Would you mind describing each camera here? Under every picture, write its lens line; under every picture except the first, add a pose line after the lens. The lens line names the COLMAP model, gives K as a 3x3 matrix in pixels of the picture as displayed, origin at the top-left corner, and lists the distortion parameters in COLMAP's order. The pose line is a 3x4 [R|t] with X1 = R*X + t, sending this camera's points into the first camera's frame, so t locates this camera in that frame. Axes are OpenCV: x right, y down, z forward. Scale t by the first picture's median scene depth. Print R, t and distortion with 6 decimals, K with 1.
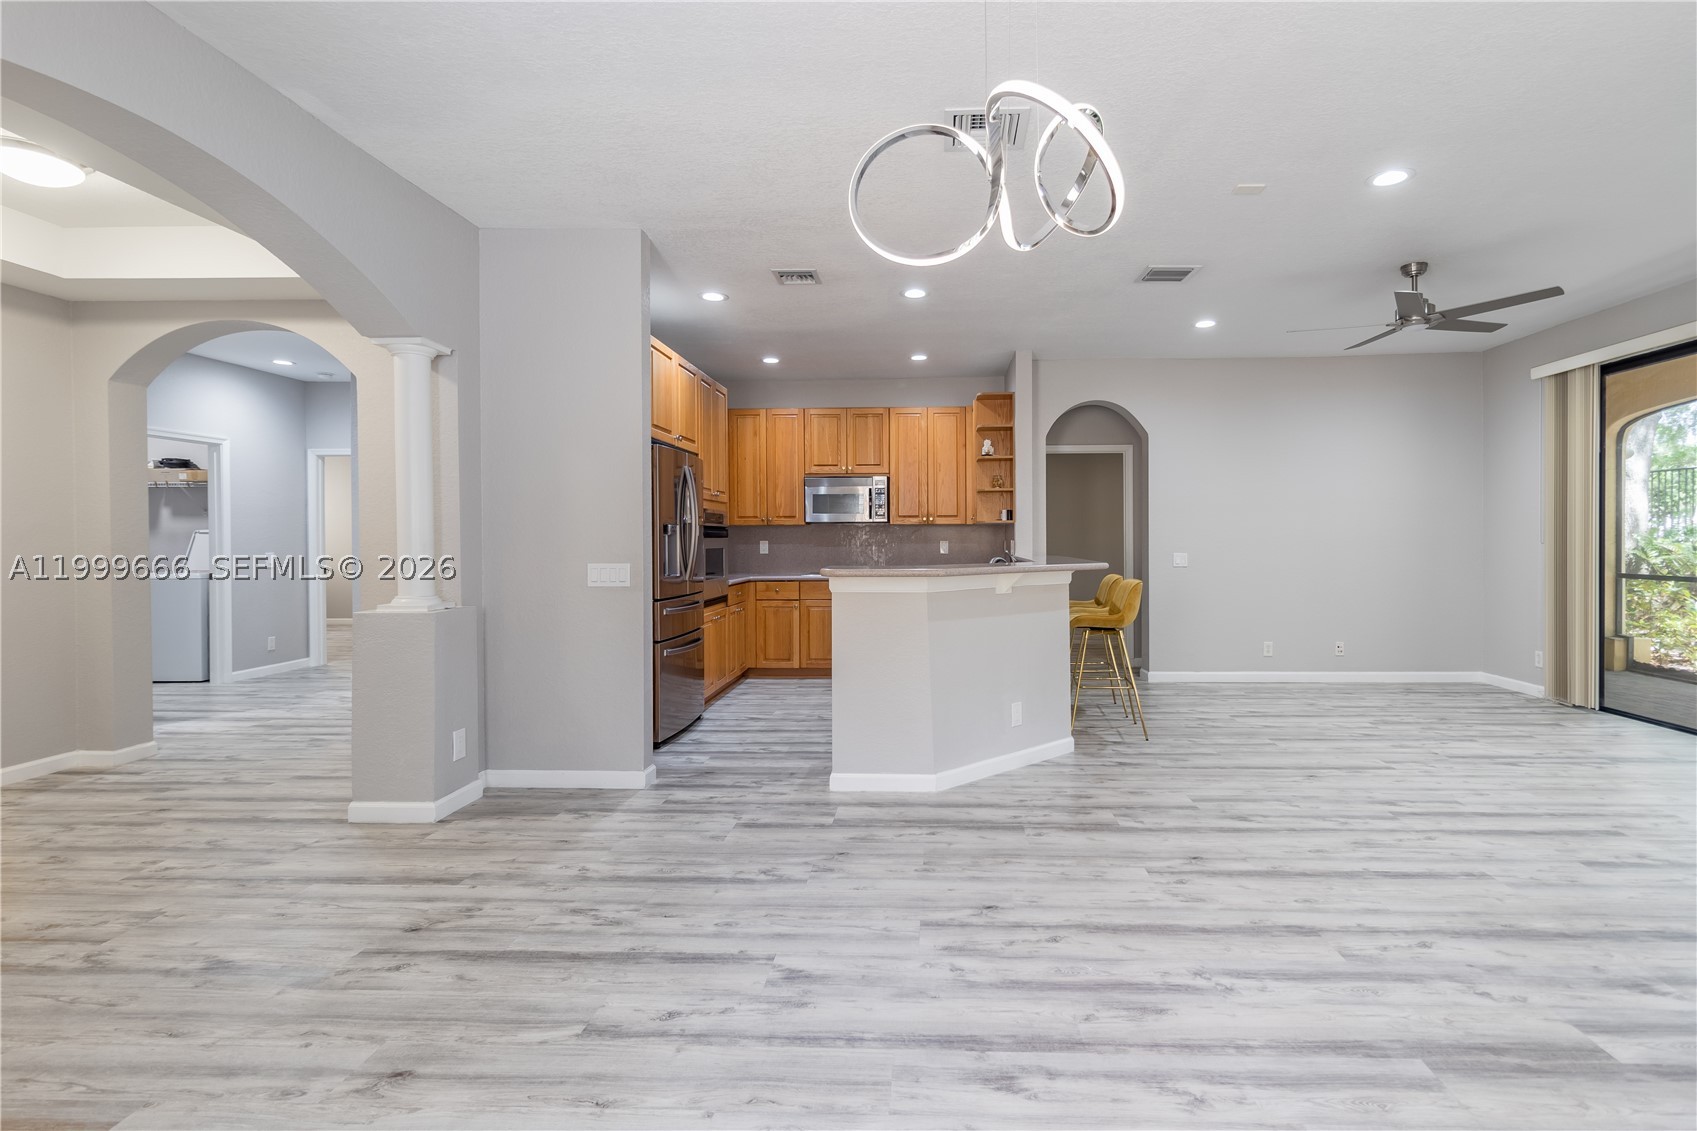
lens RADIAL K [[852.3, 0, 897.2], [0, 852.3, 548.0], [0, 0, 1]] dist [0.011124, -0.000703]
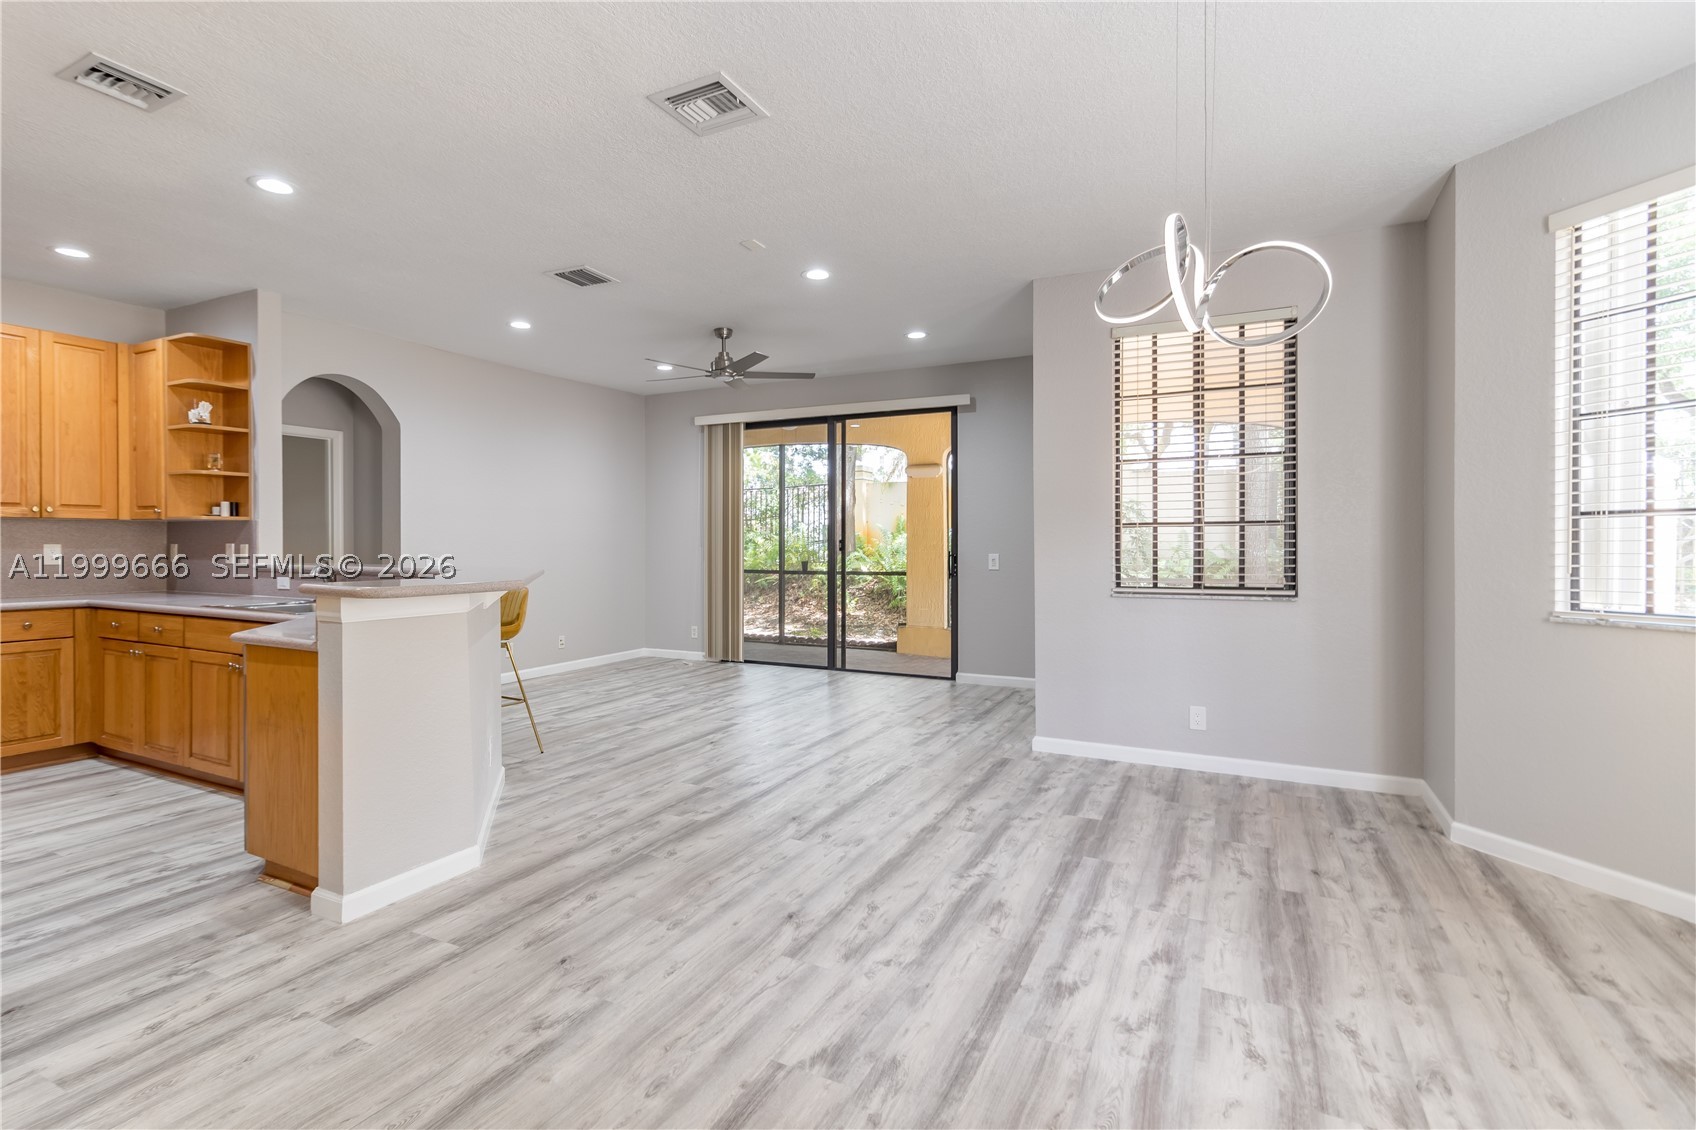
lens RADIAL K [[799.5, 0, 876.4], [0, 799.5, 550.2], [0, 0, 1]] dist [0.010224, -0.001520]
pose [[0.395872, -0.009604, 0.918256, -0.517874], [0.003290, 0.999954, 0.009040, -0.014453], [-0.918300, -0.000558, 0.395885, 0.385722]]
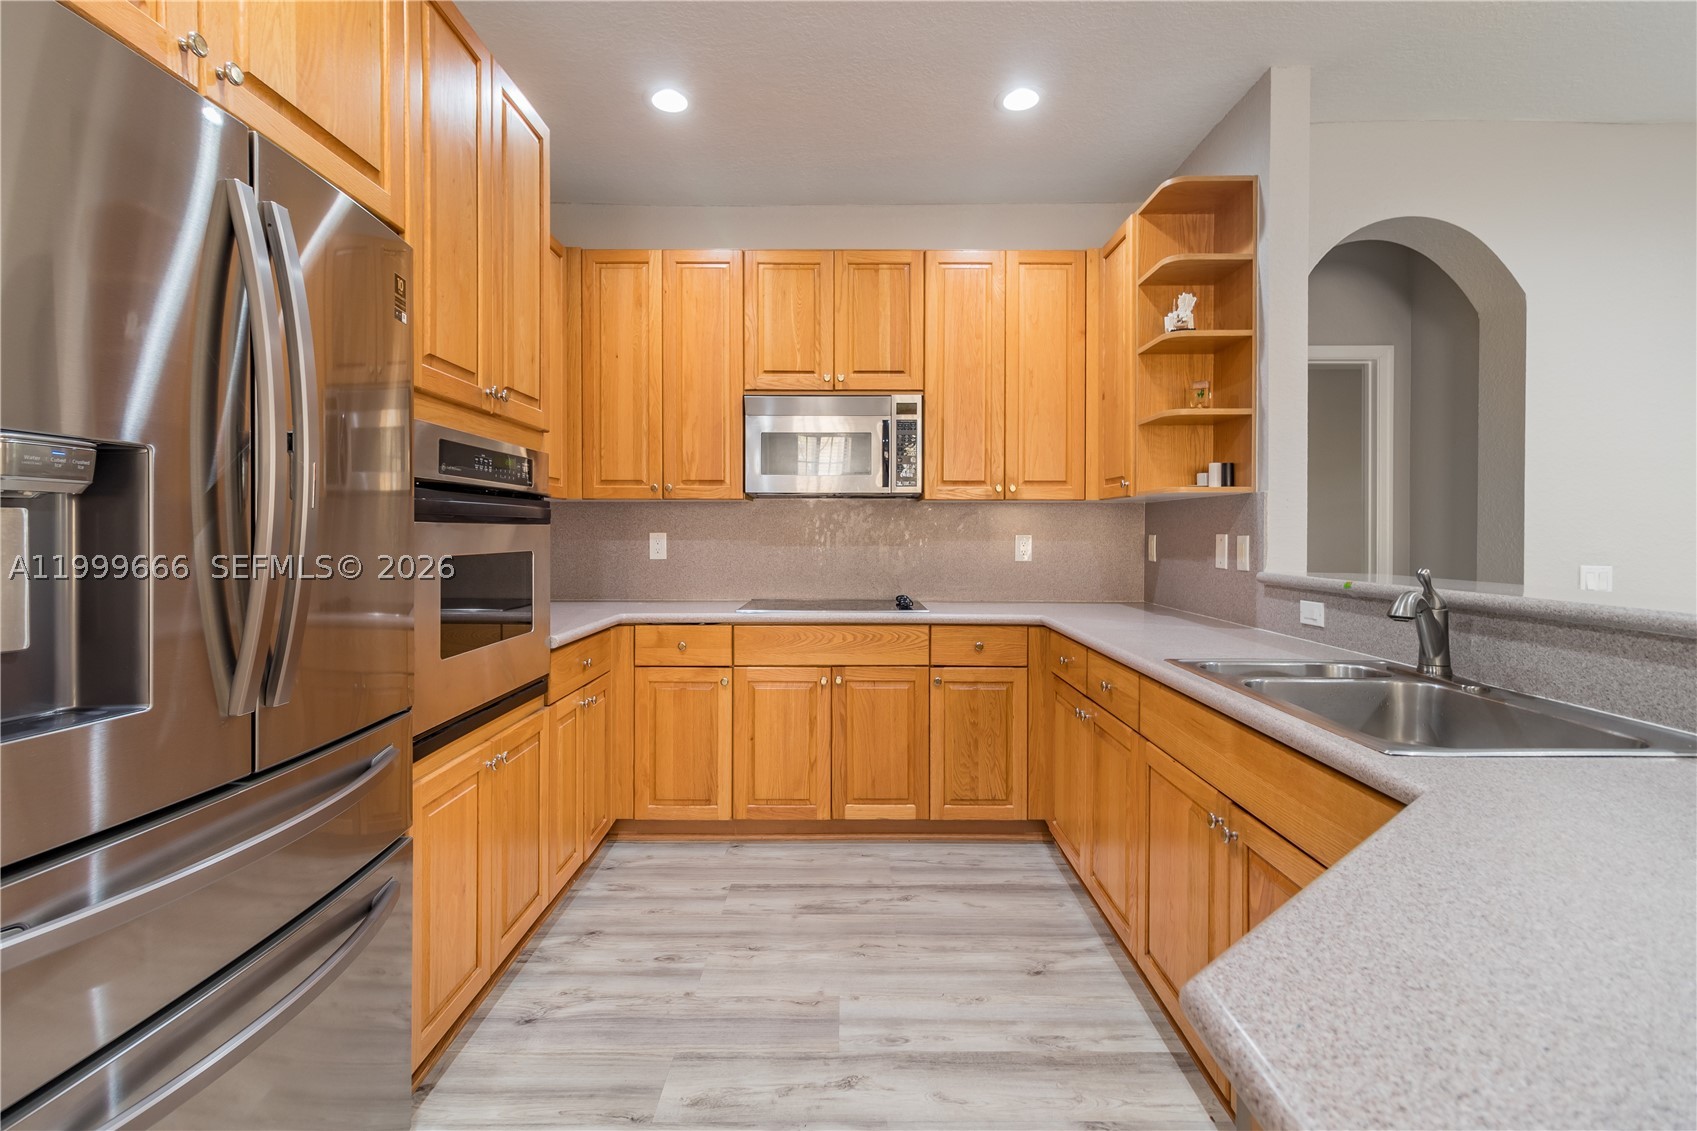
lens RADIAL K [[800.0, 0, 816.4], [0, 800.0, 530.6], [0, 0, 1]] dist [0.010224, -0.001520]
pose [[0.999920, 0.005708, 0.011314, -0.141542], [-0.005569, 0.999909, -0.012296, -0.009188], [-0.011383, 0.012232, 0.999860, 1.083204]]
